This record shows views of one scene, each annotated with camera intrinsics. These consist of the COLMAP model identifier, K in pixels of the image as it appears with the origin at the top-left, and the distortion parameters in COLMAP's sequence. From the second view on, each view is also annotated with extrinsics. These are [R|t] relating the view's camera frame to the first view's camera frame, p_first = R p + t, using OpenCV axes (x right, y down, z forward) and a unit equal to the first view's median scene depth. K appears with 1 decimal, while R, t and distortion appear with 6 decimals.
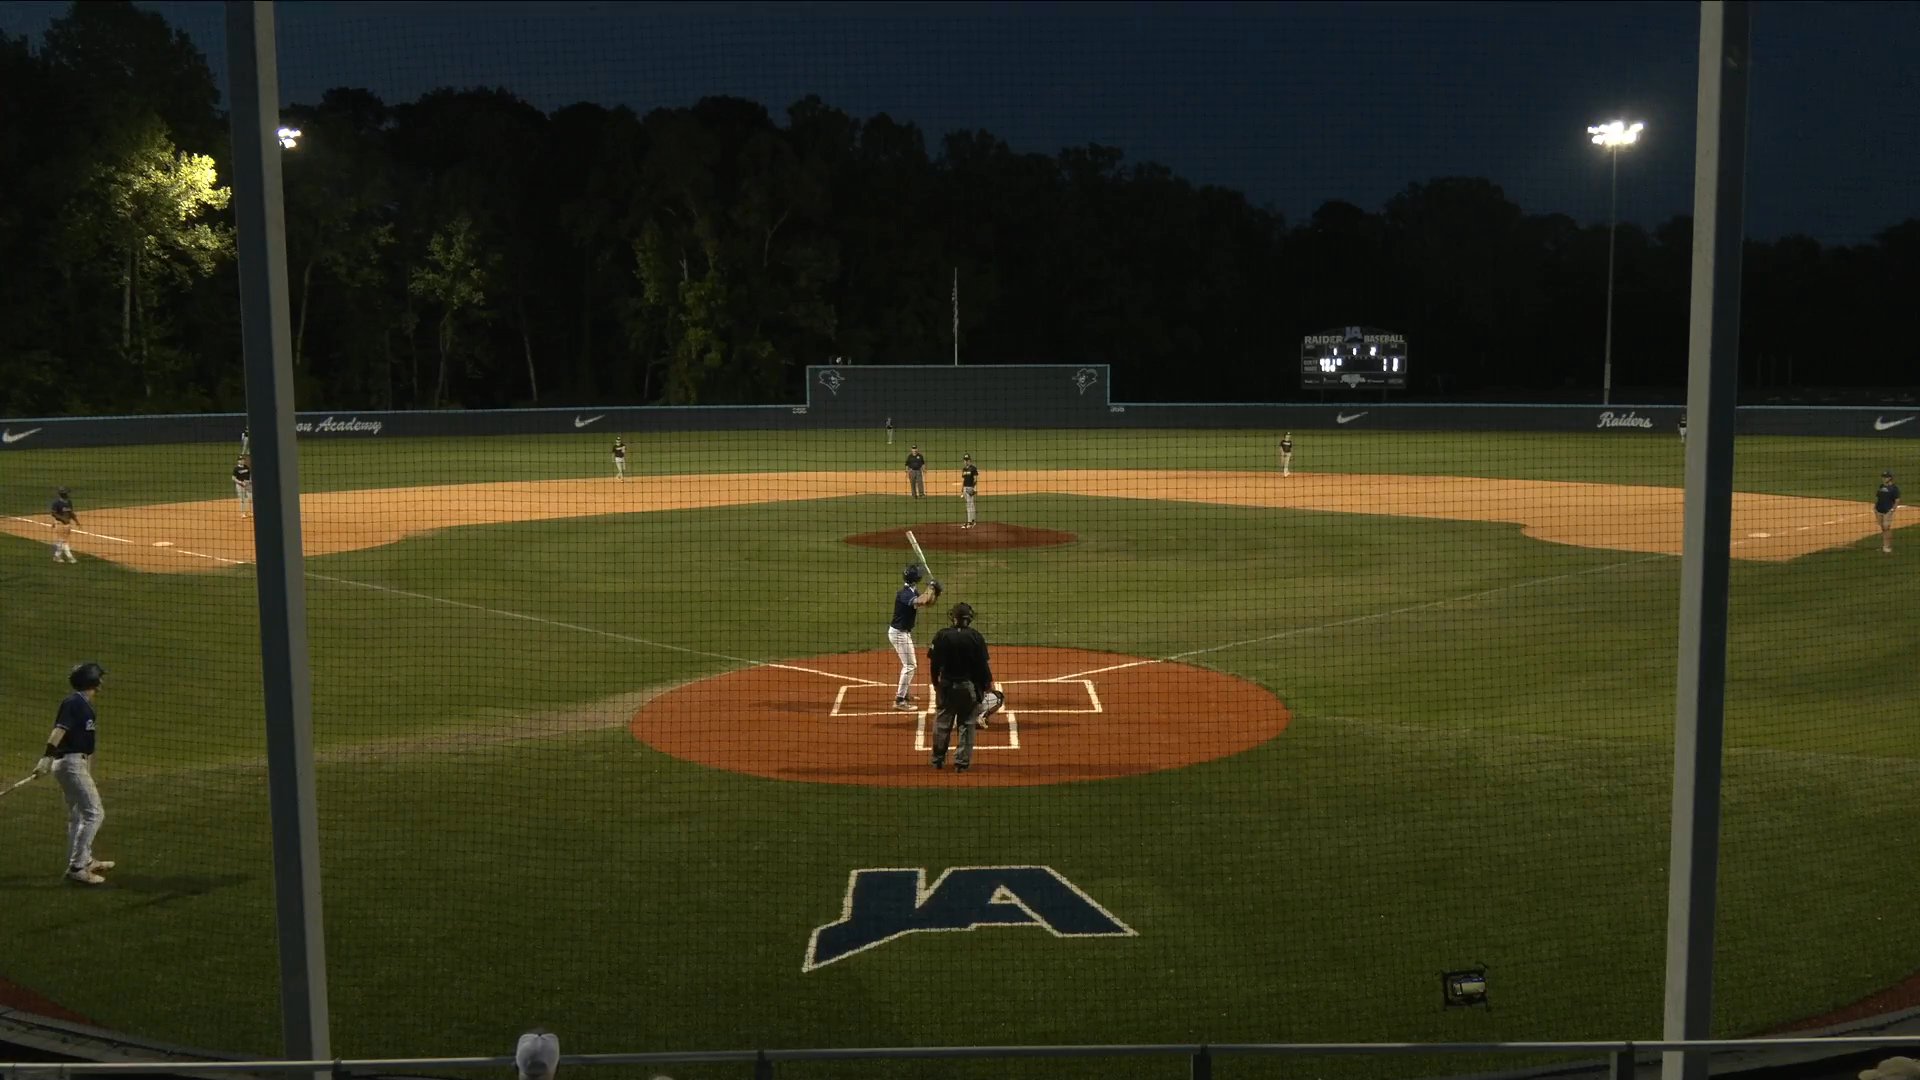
lens RADIAL K [[1451.7, 0, 955.3], [0, 1451.7, 533.6], [0, 0, 1]] dist [0.004226, 0.000278]
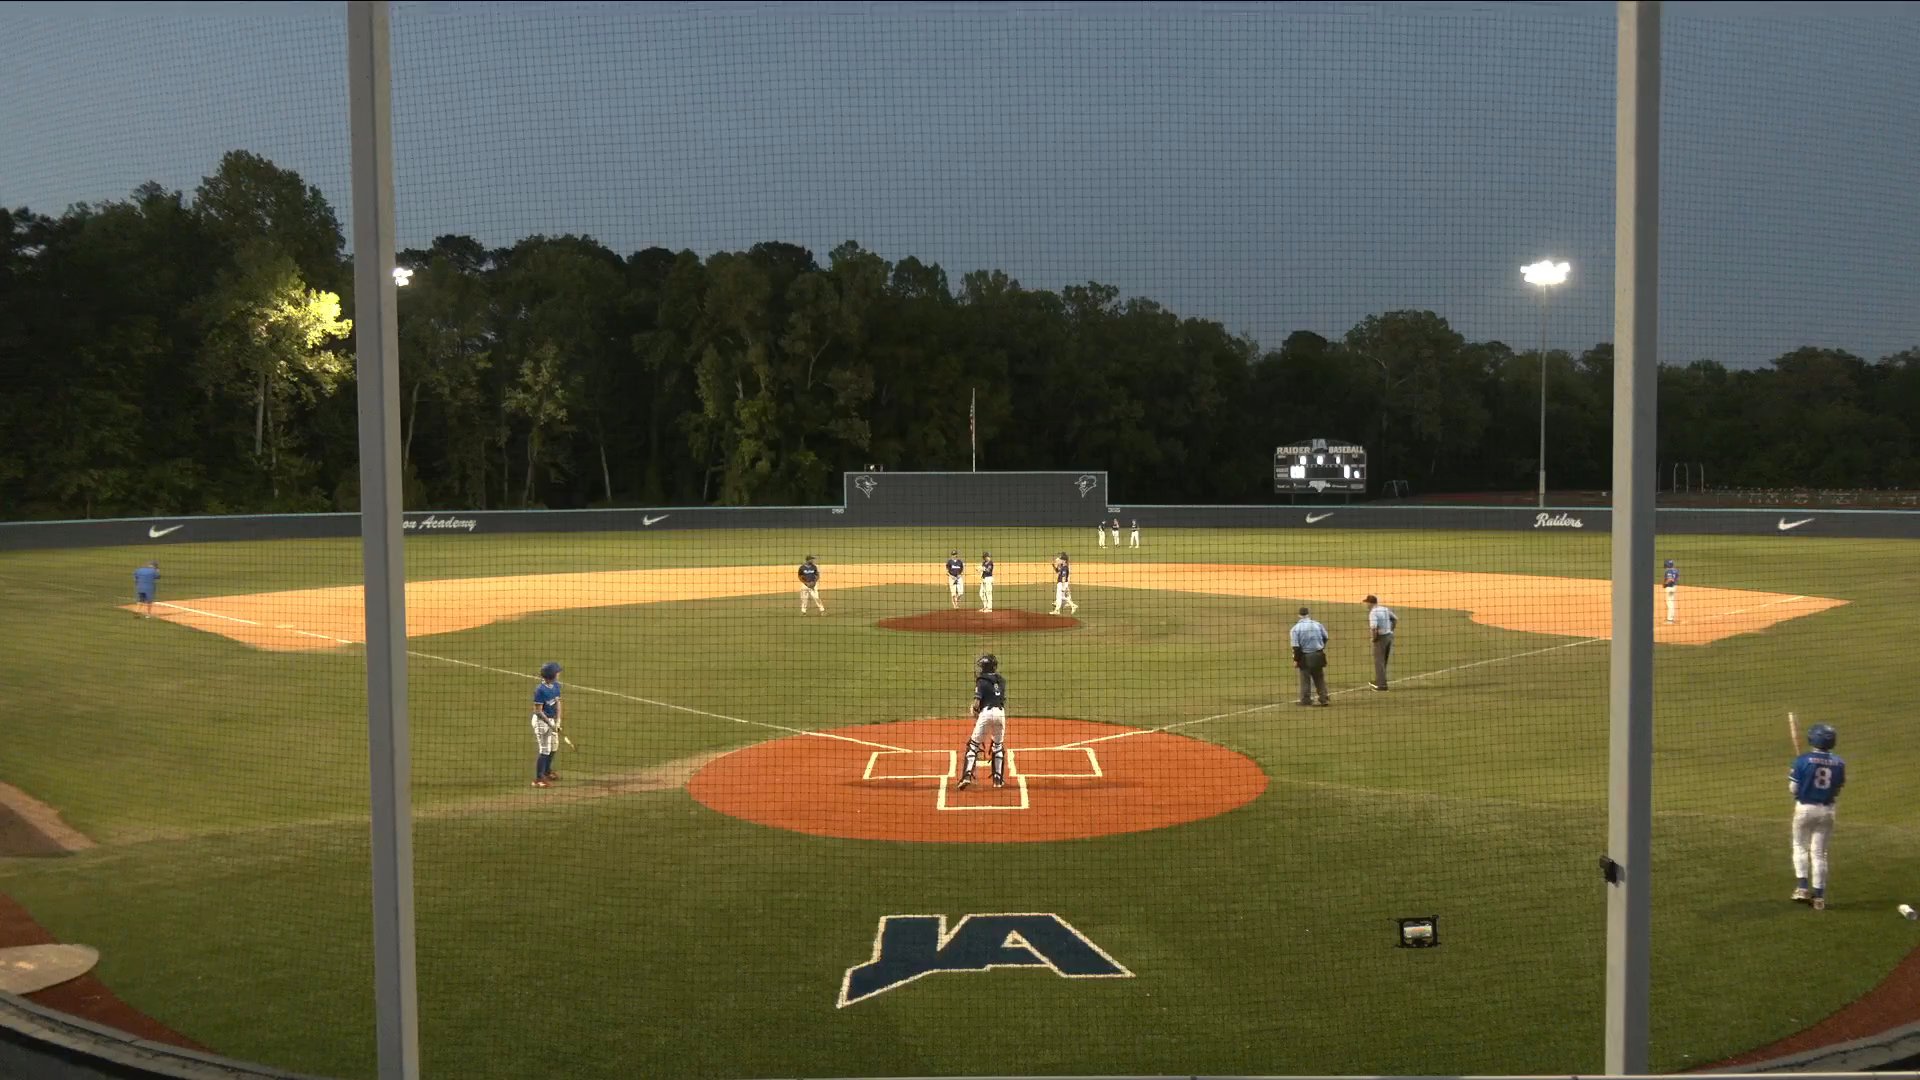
lens RADIAL K [[1451.7, 0, 955.3], [0, 1451.7, 533.6], [0, 0, 1]] dist [0.004226, 0.000278]
pose [[0.999964, 0.002008, -0.008303, -0.004737], [-0.002517, 0.998090, -0.061732, 0.003725], [0.008164, 0.061750, 0.998058, -0.146657]]
